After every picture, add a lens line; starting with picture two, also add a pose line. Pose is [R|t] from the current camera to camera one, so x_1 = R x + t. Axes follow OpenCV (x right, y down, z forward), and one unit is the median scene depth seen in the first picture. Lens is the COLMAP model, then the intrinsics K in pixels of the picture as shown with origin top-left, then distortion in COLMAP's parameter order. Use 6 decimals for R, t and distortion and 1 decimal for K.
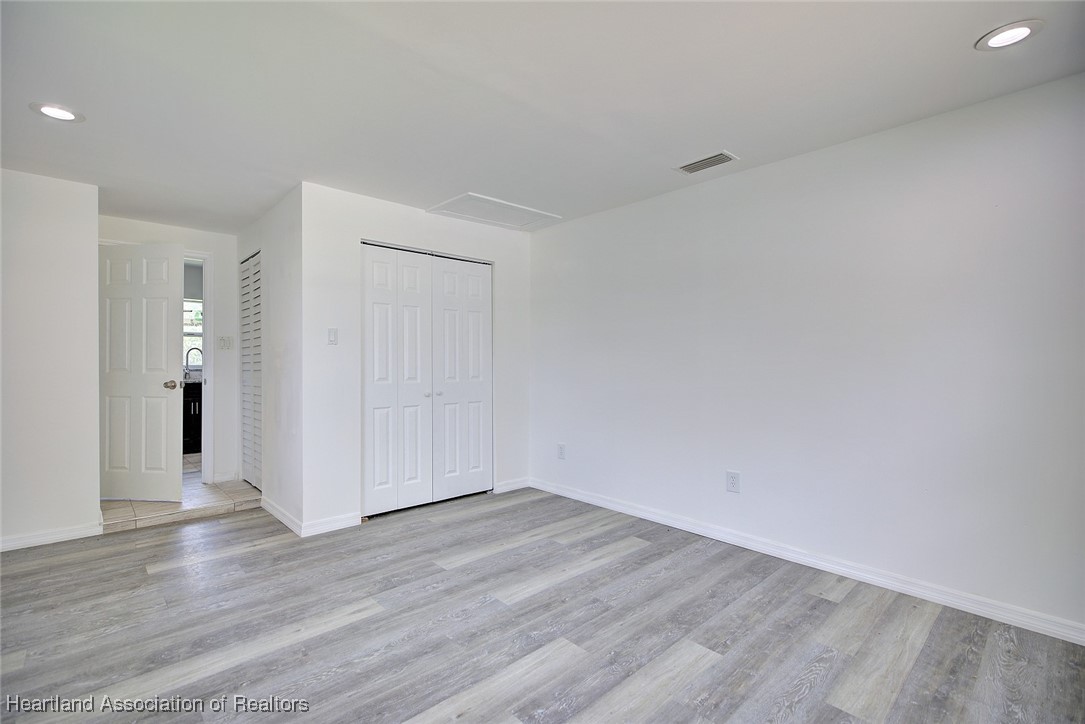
lens RADIAL K [[495.3, 0, 540.1], [0, 495.3, 363.1], [0, 0, 1]] dist [-0.000065, -0.000014]
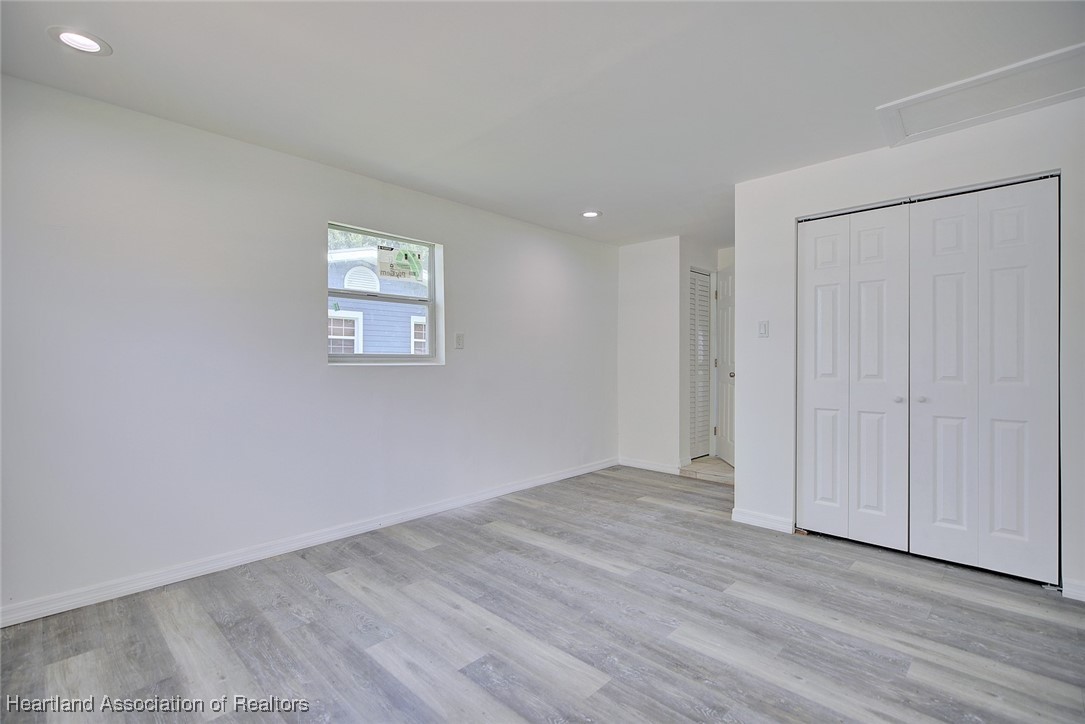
lens RADIAL K [[495.3, 0, 540.1], [0, 495.3, 363.1], [0, 0, 1]] dist [-0.000065, -0.000014]
pose [[0.048640, 0.006431, -0.998796, 0.680621], [0.001459, 0.999978, 0.006510, 0.007521], [0.998815, -0.001774, 0.048629, 0.648656]]
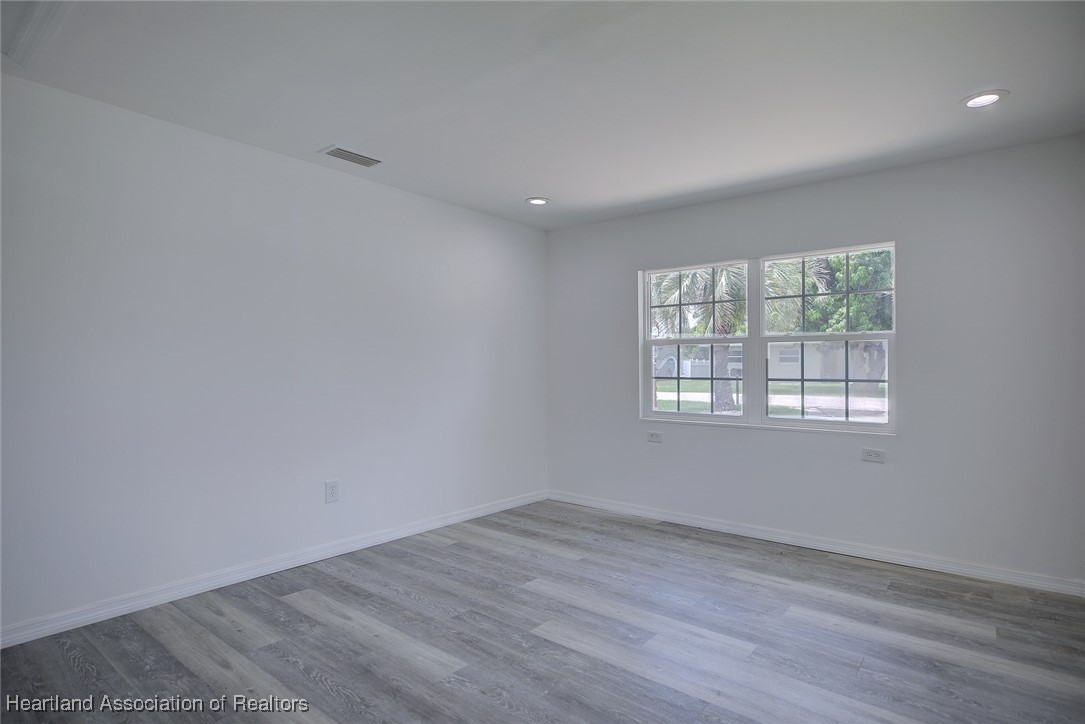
lens RADIAL K [[576.5, 0, 542.5], [0, 576.5, 362.0], [0, 0, 1]] dist [-0.000880, -0.000147]
pose [[-0.148274, 0.004470, 0.988936, -0.899853], [-0.002619, 0.999985, -0.004912, -0.006235], [-0.988943, -0.003319, -0.148260, 0.894195]]
